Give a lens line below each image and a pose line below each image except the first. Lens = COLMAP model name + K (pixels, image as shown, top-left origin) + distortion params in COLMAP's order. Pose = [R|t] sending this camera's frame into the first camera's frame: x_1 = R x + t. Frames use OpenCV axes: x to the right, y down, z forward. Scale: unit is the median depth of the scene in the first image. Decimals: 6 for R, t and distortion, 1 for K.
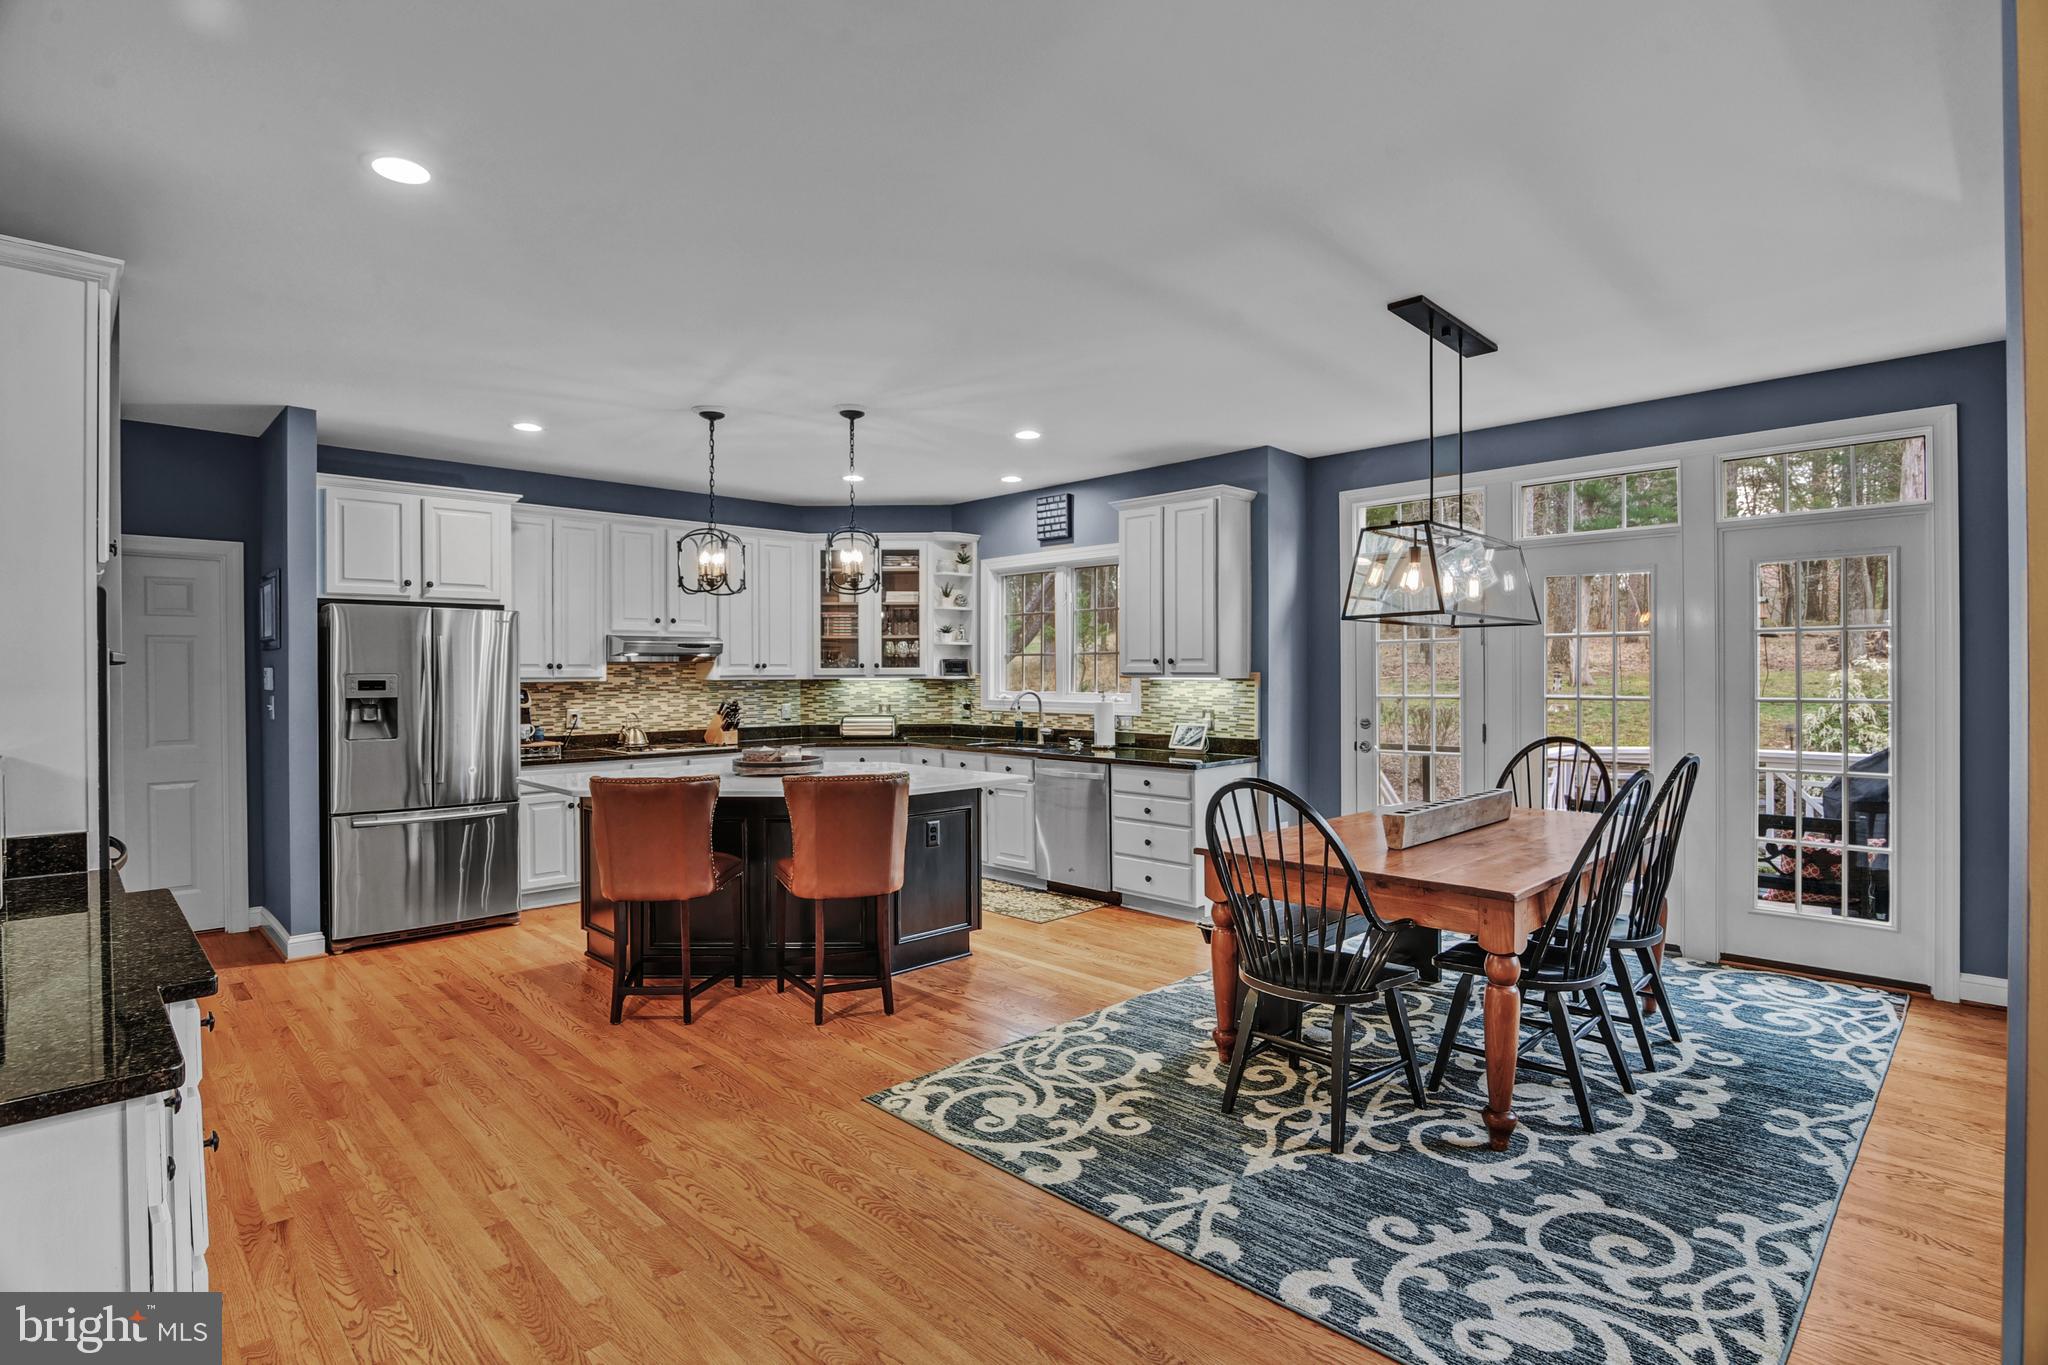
lens RADIAL K [[1017.1, 0, 1024.0], [0, 1017.1, 682.5], [0, 0, 1]] dist [-0.018050, -0.000418]
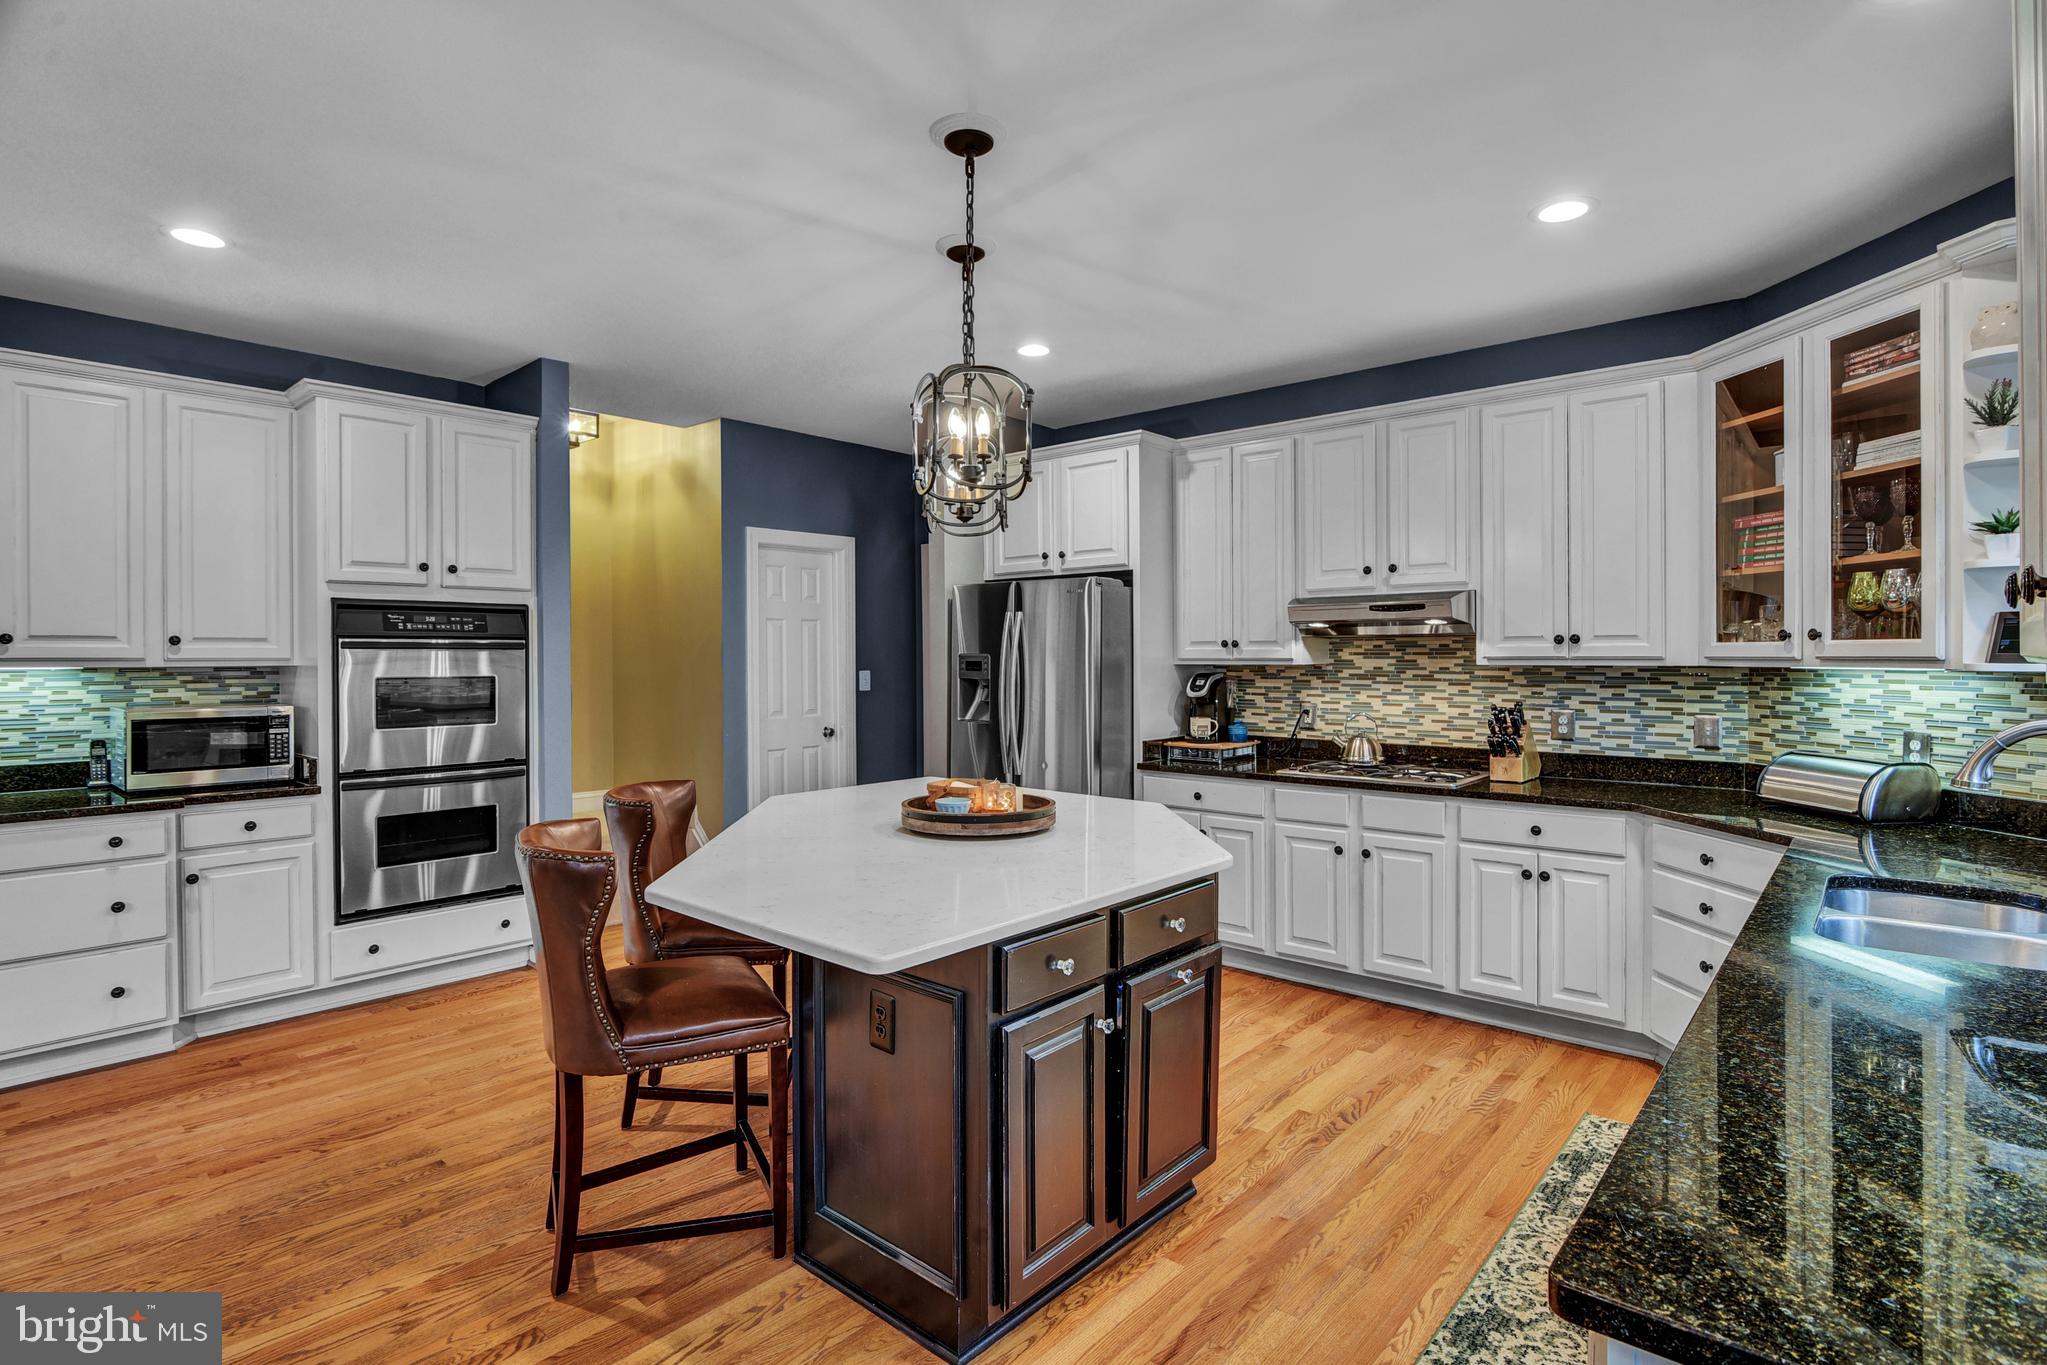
lens RADIAL K [[1000.5, 0, 1023.9], [0, 1000.5, 662.3], [0, 0, 1]] dist [-0.018956, -0.000382]
pose [[0.074386, 0.011248, -0.997166, 0.253592], [-0.007134, 0.999917, 0.010747, -0.008819], [0.997204, 0.006314, 0.074460, 0.760225]]
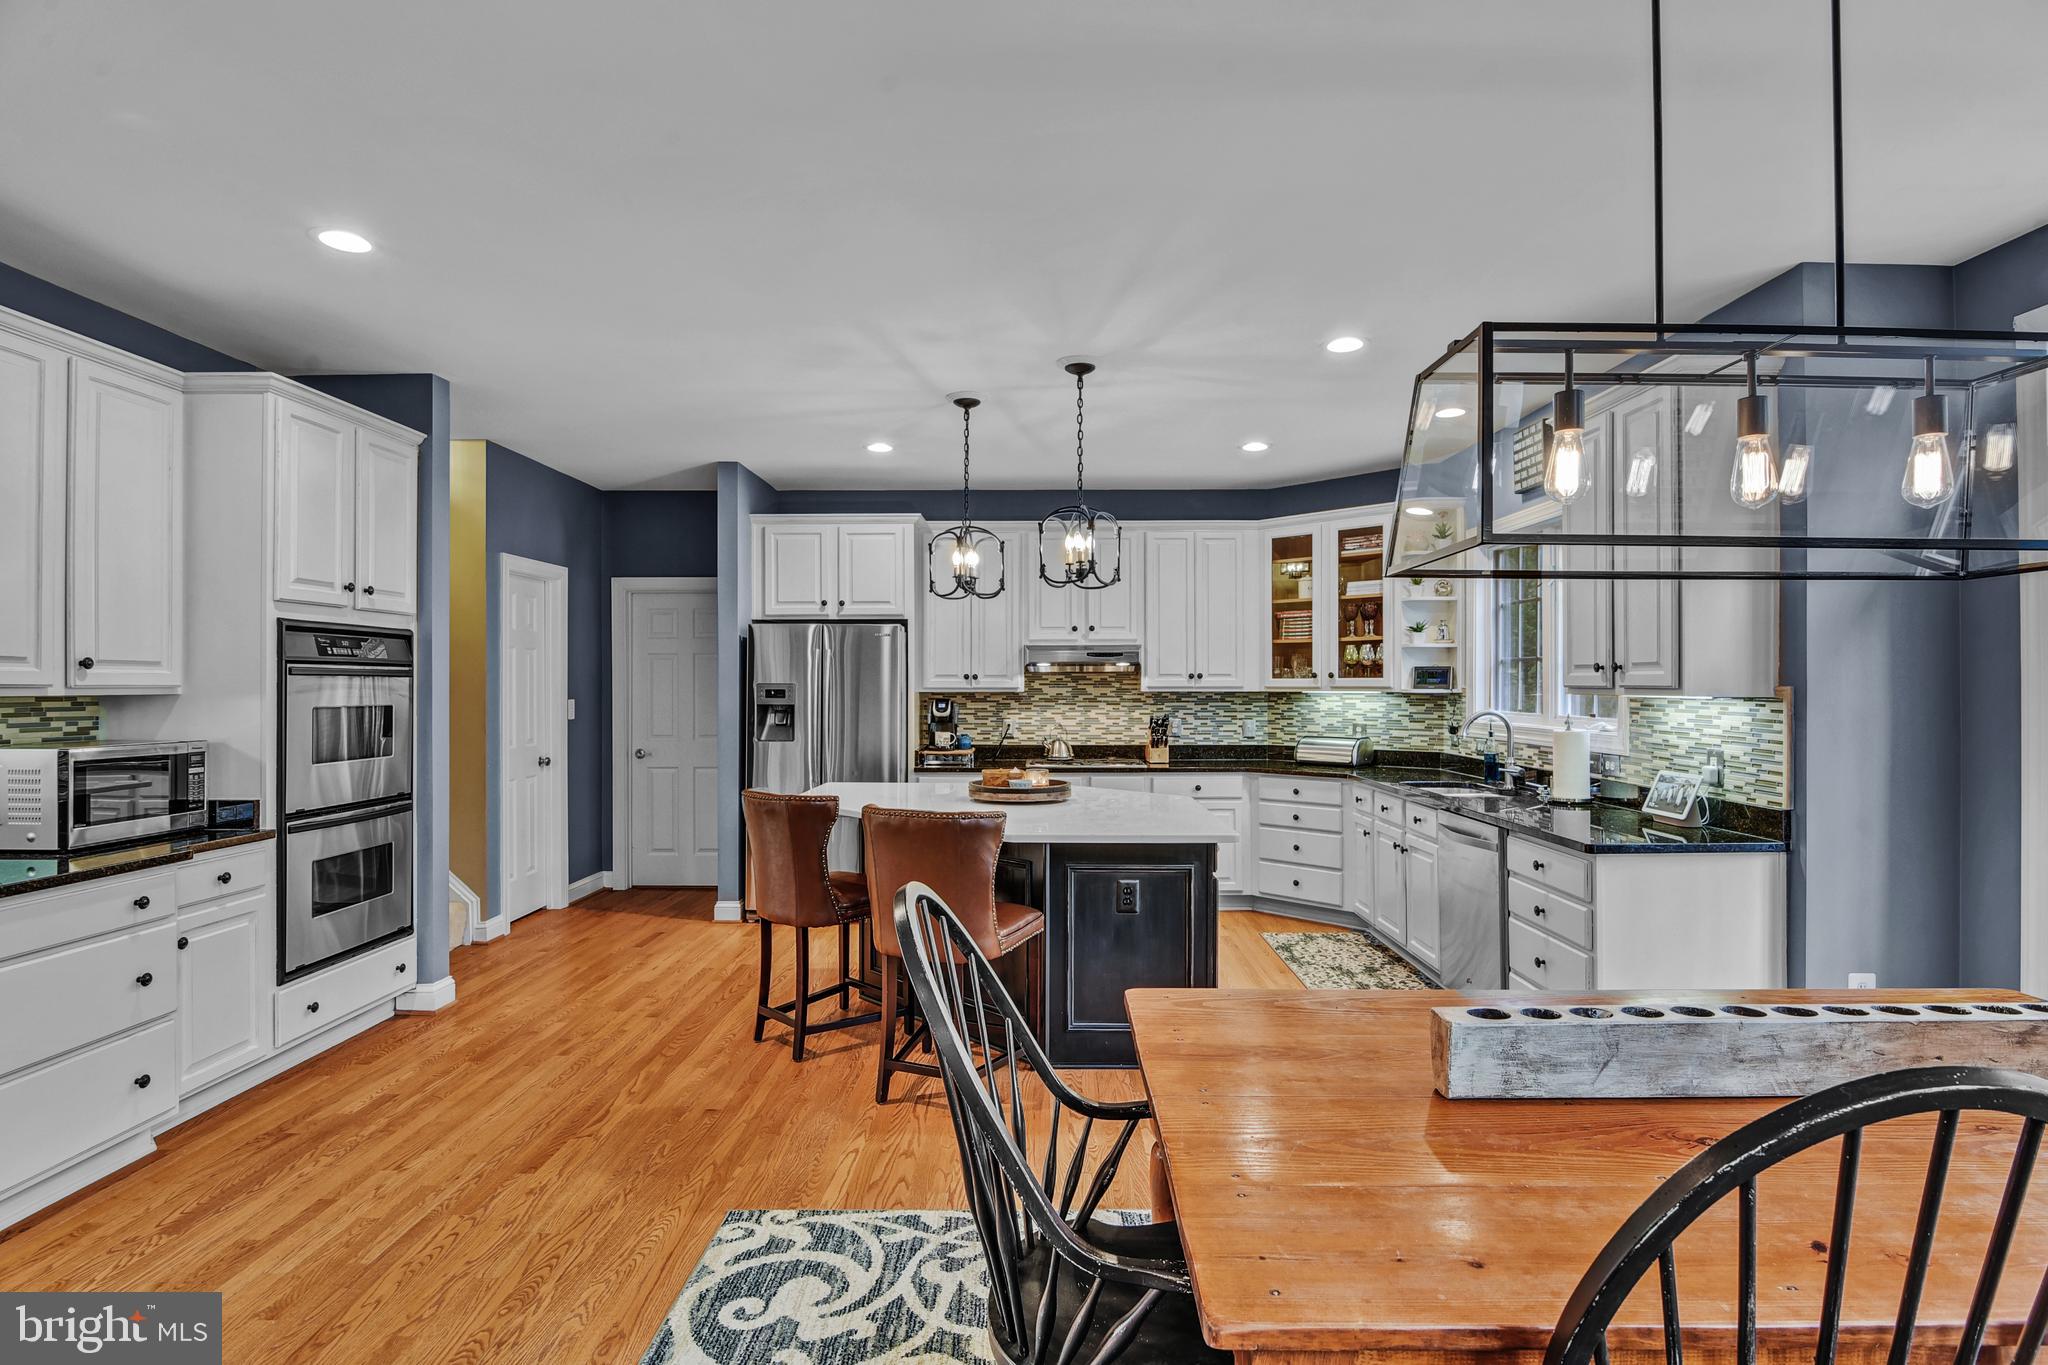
lens RADIAL K [[1017.1, 0, 1024.0], [0, 1017.1, 682.5], [0, 0, 1]] dist [-0.018050, -0.000418]
pose [[0.703642, 0.002835, -0.710549, 0.293387], [-0.009884, 0.999934, -0.005798, -0.004541], [0.710486, 0.011103, 0.703624, 0.301572]]
